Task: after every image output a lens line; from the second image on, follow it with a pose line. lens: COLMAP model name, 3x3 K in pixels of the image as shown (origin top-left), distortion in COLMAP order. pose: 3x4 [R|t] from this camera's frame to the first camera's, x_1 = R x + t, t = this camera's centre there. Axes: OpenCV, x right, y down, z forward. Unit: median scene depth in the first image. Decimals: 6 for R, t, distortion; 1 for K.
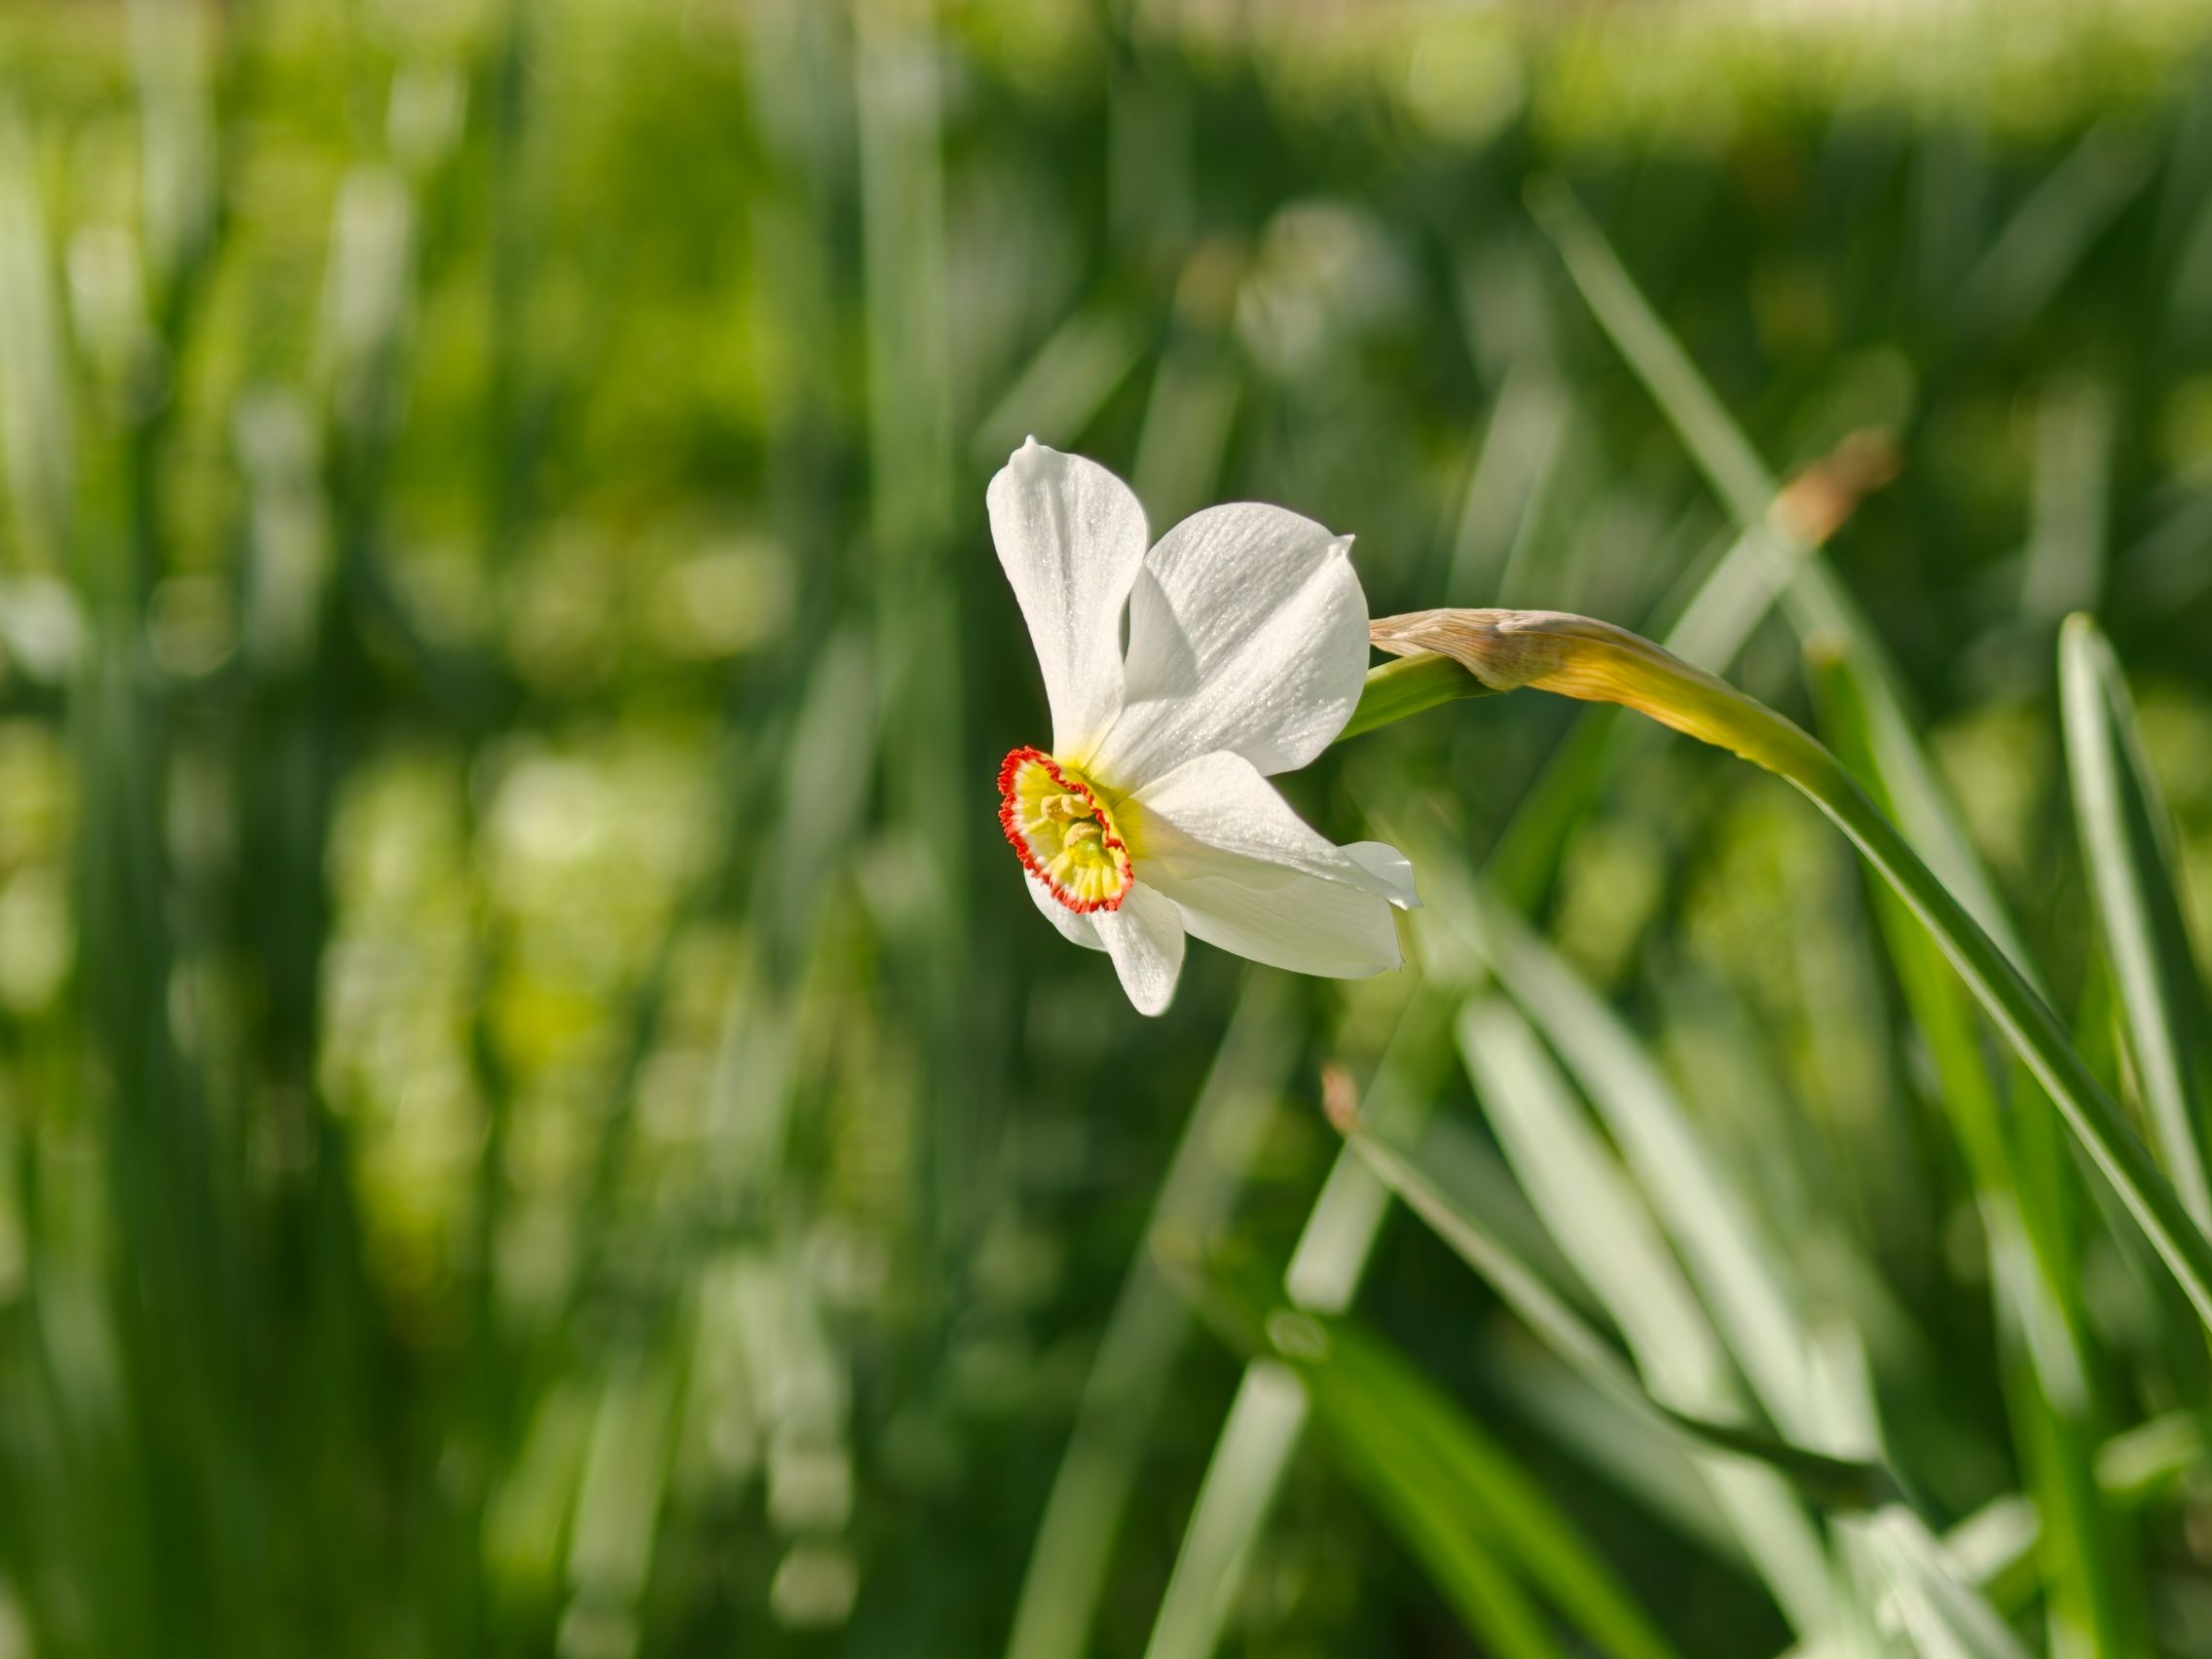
lens RADIAL K [[8904.3, 0, 1106.0], [0, 8904.3, 829.5], [0, 0, 1]] dist [-0.802091, -0.047680]
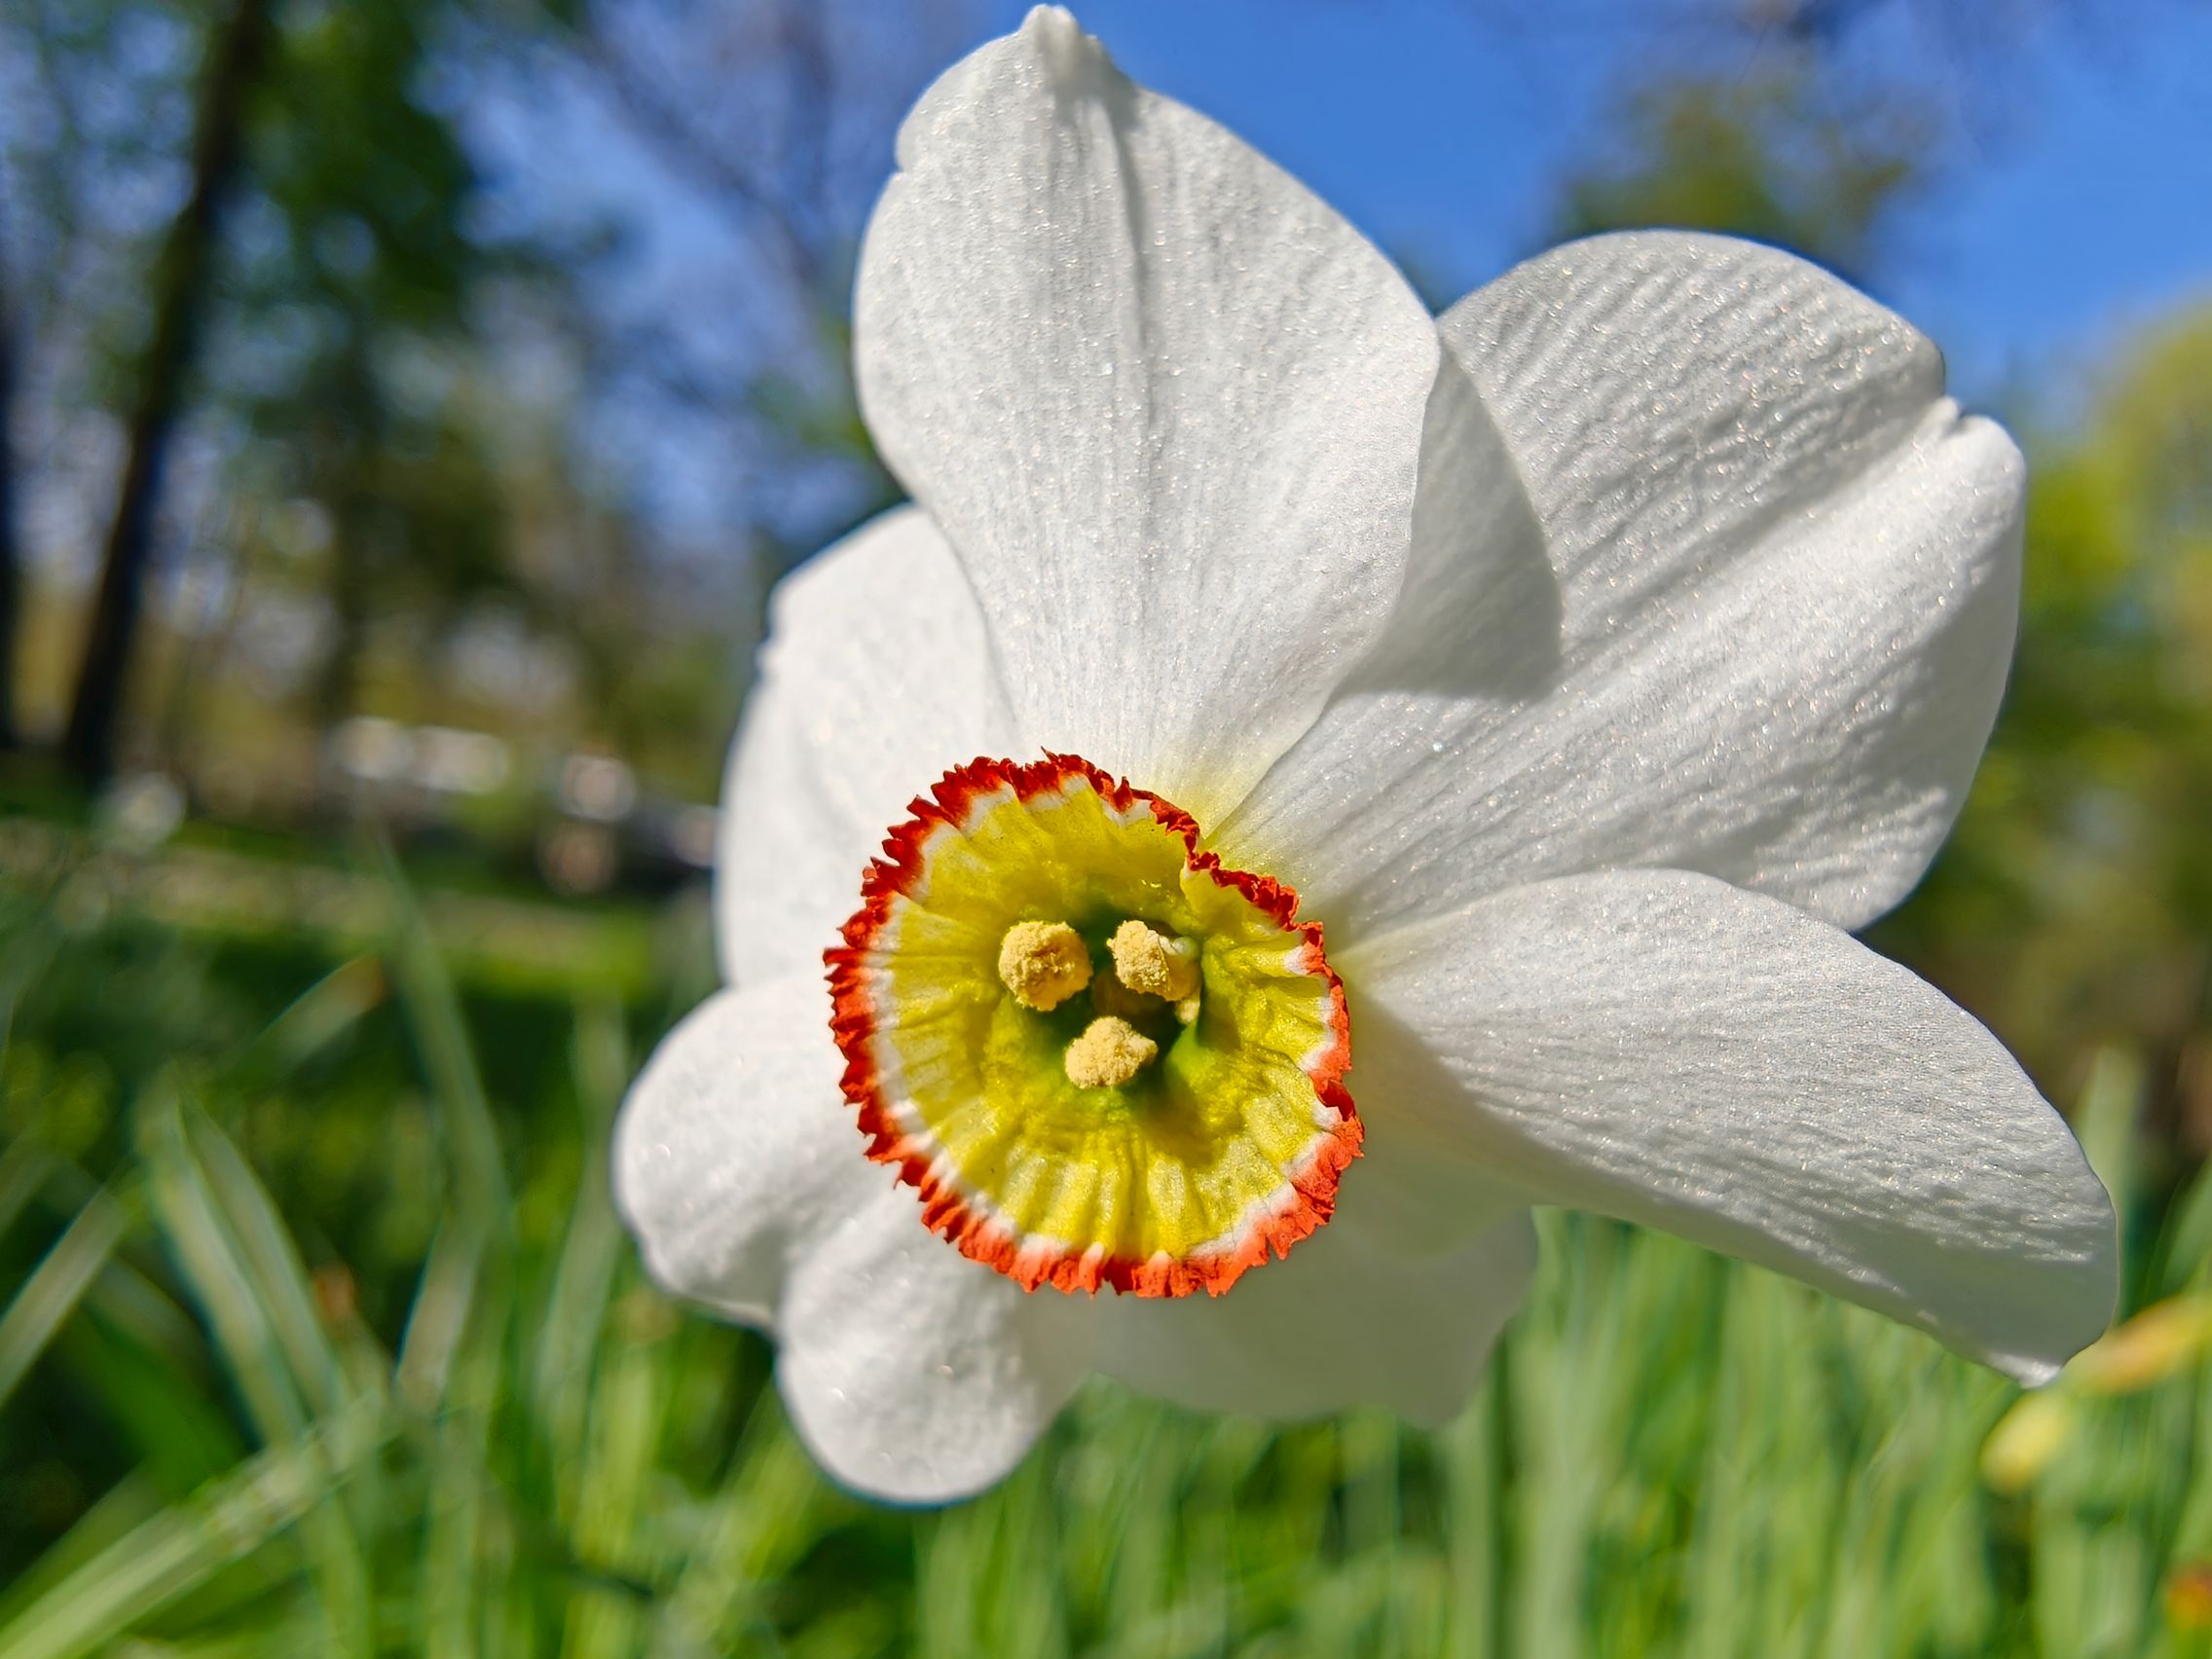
lens RADIAL K [[2274.5, 0, 1219.9], [0, 2274.5, 662.7], [0, 0, 1]] dist [-0.041814, 0.005168]
pose [[0.803441, 0.257094, 0.537015, -0.049302], [-0.119581, 0.953265, -0.277463, 0.009873], [-0.583252, 0.158709, 0.796636, 0.936474]]
